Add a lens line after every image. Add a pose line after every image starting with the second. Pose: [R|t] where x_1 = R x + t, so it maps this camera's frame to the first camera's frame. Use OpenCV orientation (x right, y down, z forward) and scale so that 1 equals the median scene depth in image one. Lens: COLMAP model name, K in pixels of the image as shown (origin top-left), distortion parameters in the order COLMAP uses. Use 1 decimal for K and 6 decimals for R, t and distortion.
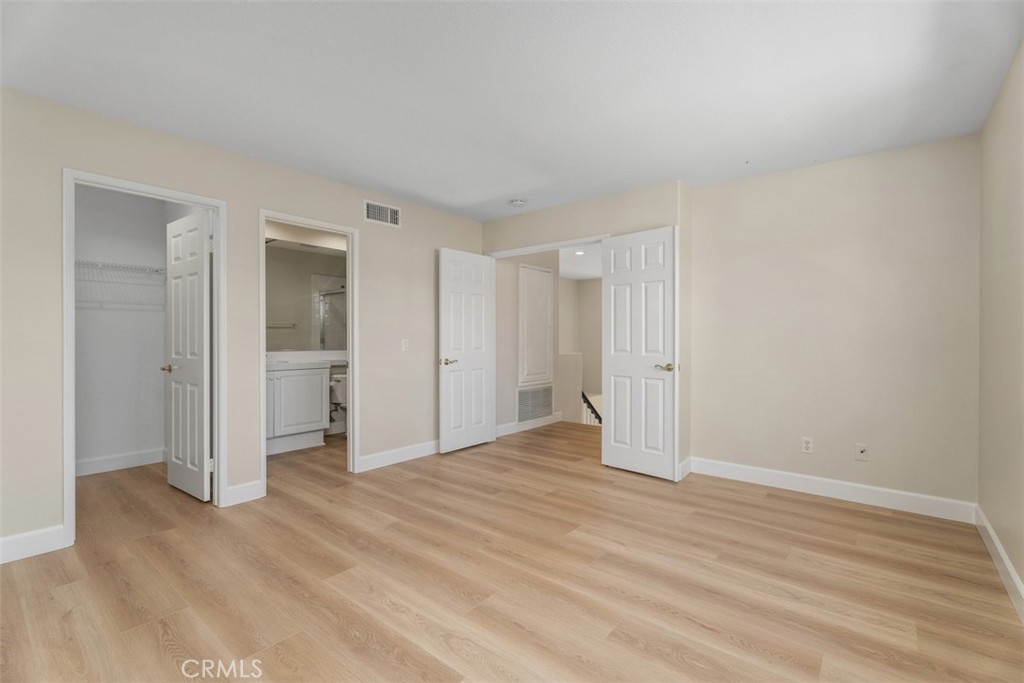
lens RADIAL K [[456.8, 0, 512.1], [0, 456.8, 339.0], [0, 0, 1]] dist [-0.000899, -0.000477]
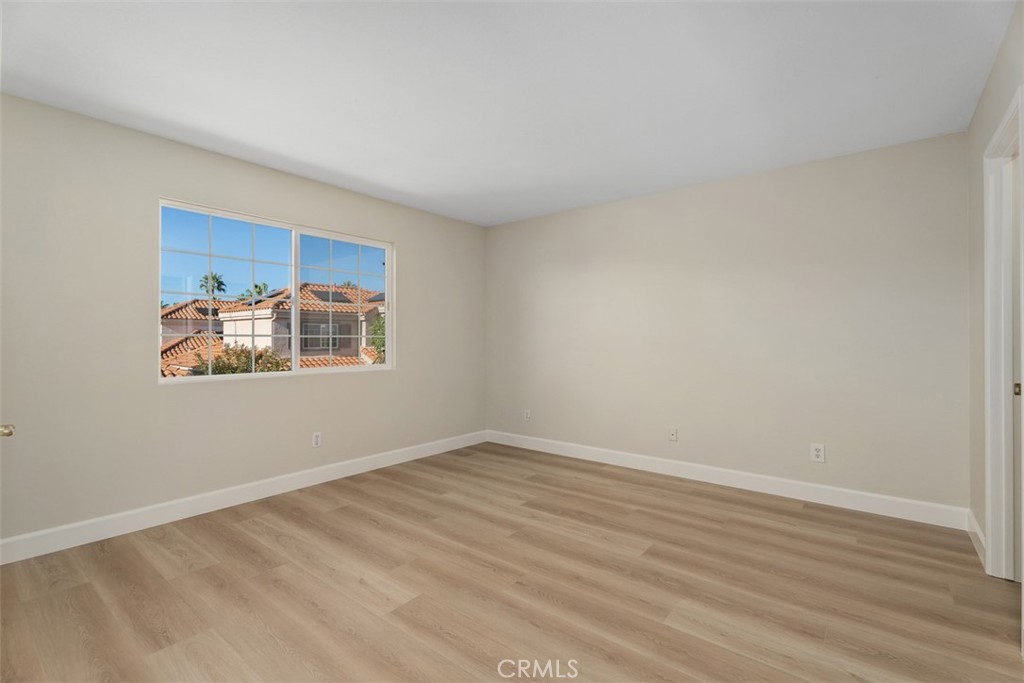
lens RADIAL K [[456.8, 0, 512.1], [0, 456.8, 339.0], [0, 0, 1]] dist [-0.000899, -0.000477]
pose [[-0.999958, 0.000782, -0.009085, -0.034464], [0.000795, 0.999999, -0.001430, -0.000450], [0.009084, -0.001437, -0.999958, 1.965332]]
